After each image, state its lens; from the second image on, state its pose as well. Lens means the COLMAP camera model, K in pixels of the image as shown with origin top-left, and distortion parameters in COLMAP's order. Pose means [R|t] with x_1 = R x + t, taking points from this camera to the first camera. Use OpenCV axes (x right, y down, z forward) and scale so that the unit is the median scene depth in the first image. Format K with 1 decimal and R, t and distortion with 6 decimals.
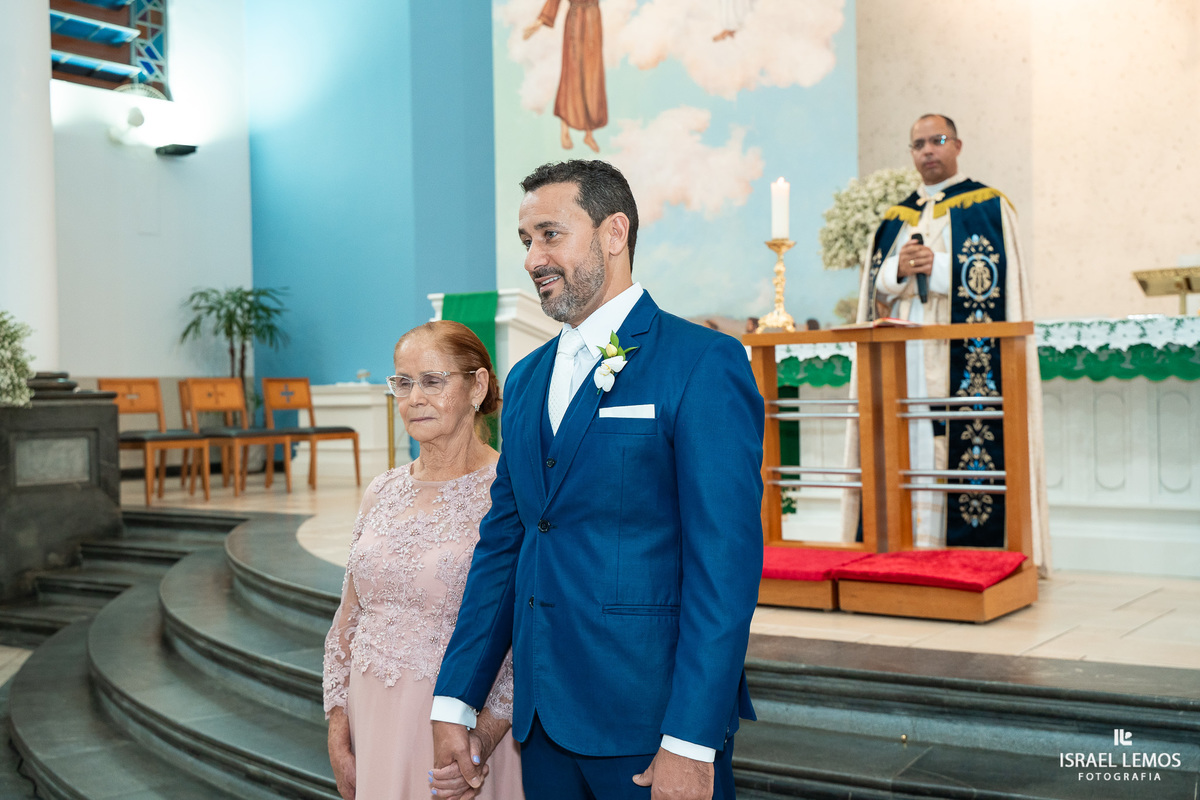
lens RADIAL K [[1402.5, 0, 600.0], [0, 1402.5, 400.0], [0, 0, 1]] dist [0.016973, 0.047850]
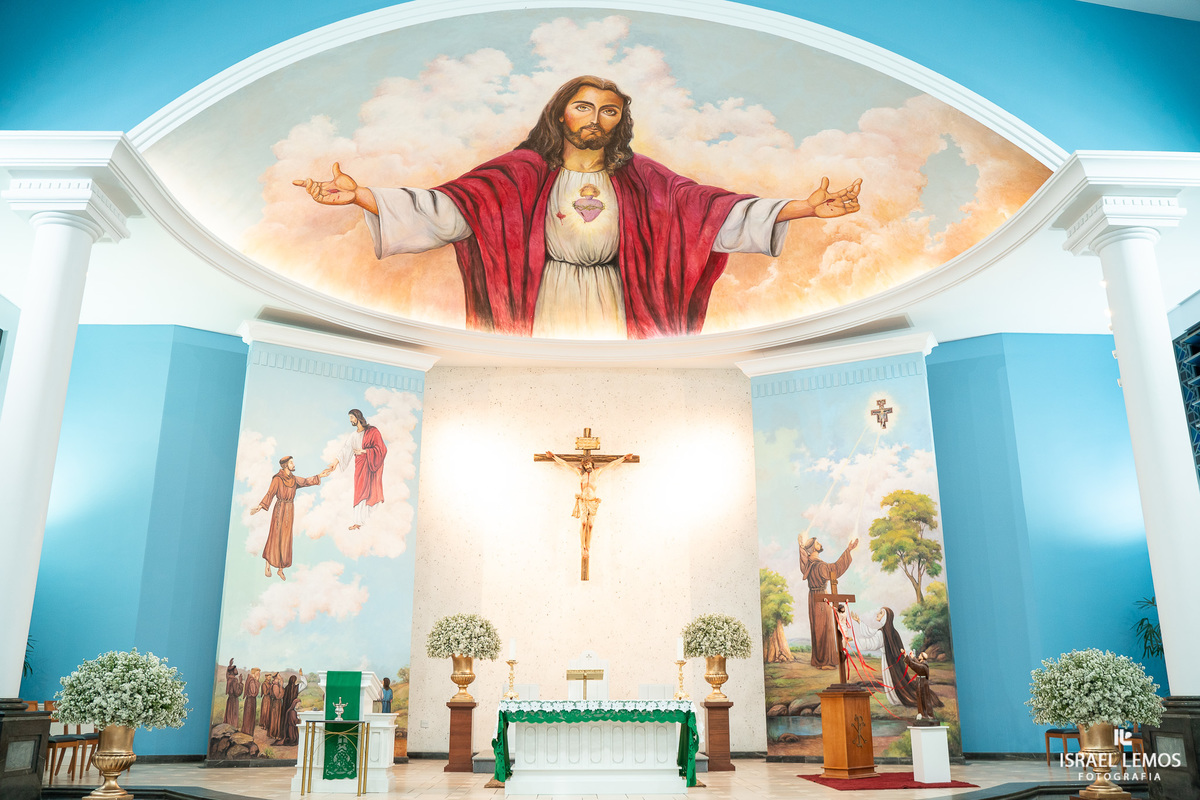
lens RADIAL K [[973.6, 0, 600.0], [0, 973.6, 400.0], [0, 0, 1]] dist [-0.122518, 0.103770]
pose [[0.788897, 0.198559, 0.581564, -0.459457], [-0.009771, 0.950295, -0.311196, -0.013200], [-0.614448, 0.239819, 0.751625, -0.264015]]
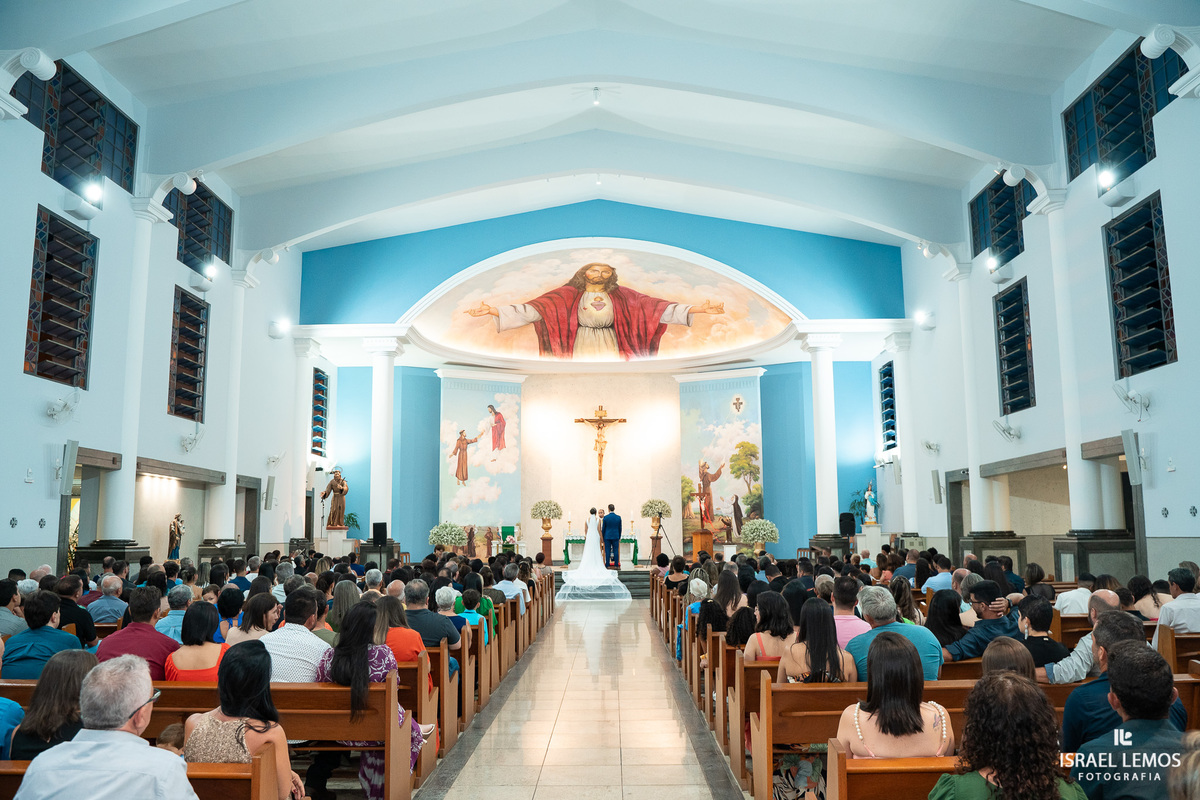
lens RADIAL K [[984.2, 0, 600.0], [0, 984.2, 400.0], [0, 0, 1]] dist [-0.119003, 0.095709]
pose [[0.811609, 0.092591, 0.576817, -1.392360], [-0.002444, 0.987890, -0.155137, 0.021821], [-0.584196, 0.124501, 0.802007, -1.613241]]
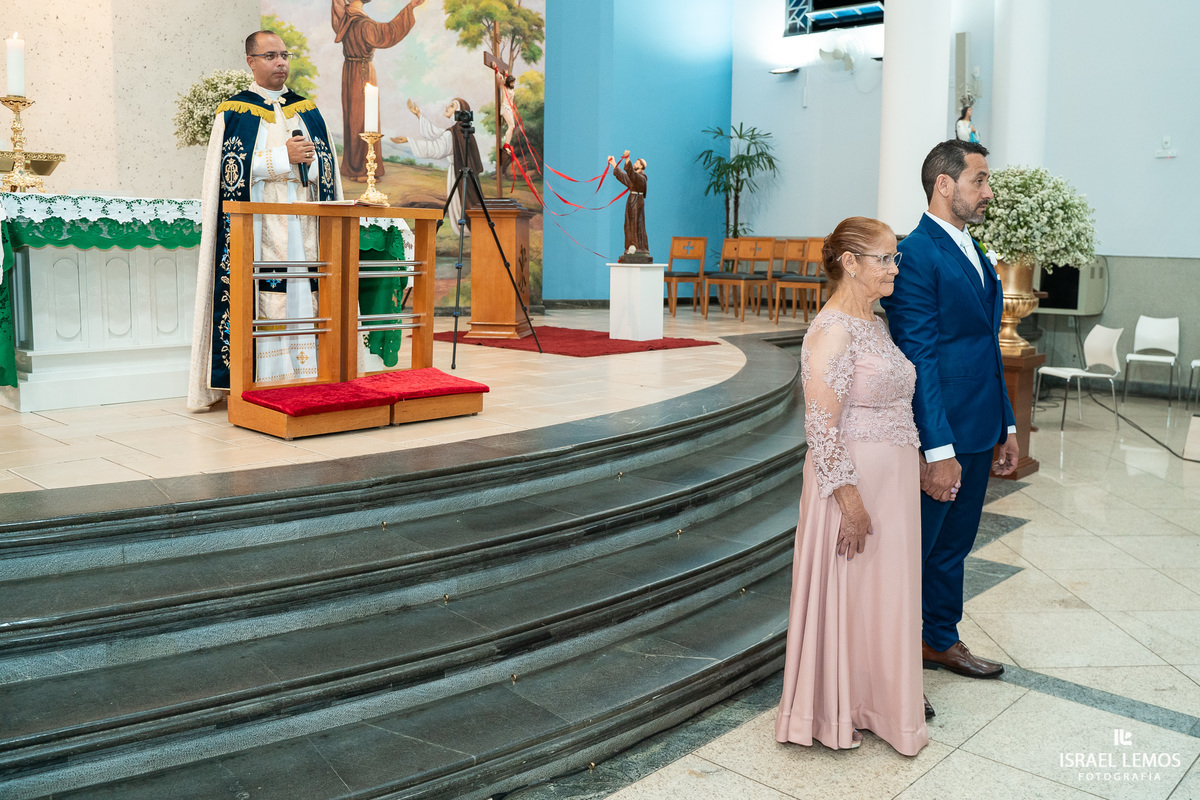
lens RADIAL K [[1039.2, 0, 644.3], [0, 1039.2, 383.8], [0, 0, 1]] dist [-0.137050, 0.136434]
pose [[0.102892, -0.110145, 0.988575, -0.300387], [-0.015486, 0.993552, 0.112312, -0.000074], [-0.994572, -0.026865, 0.100523, 0.267670]]
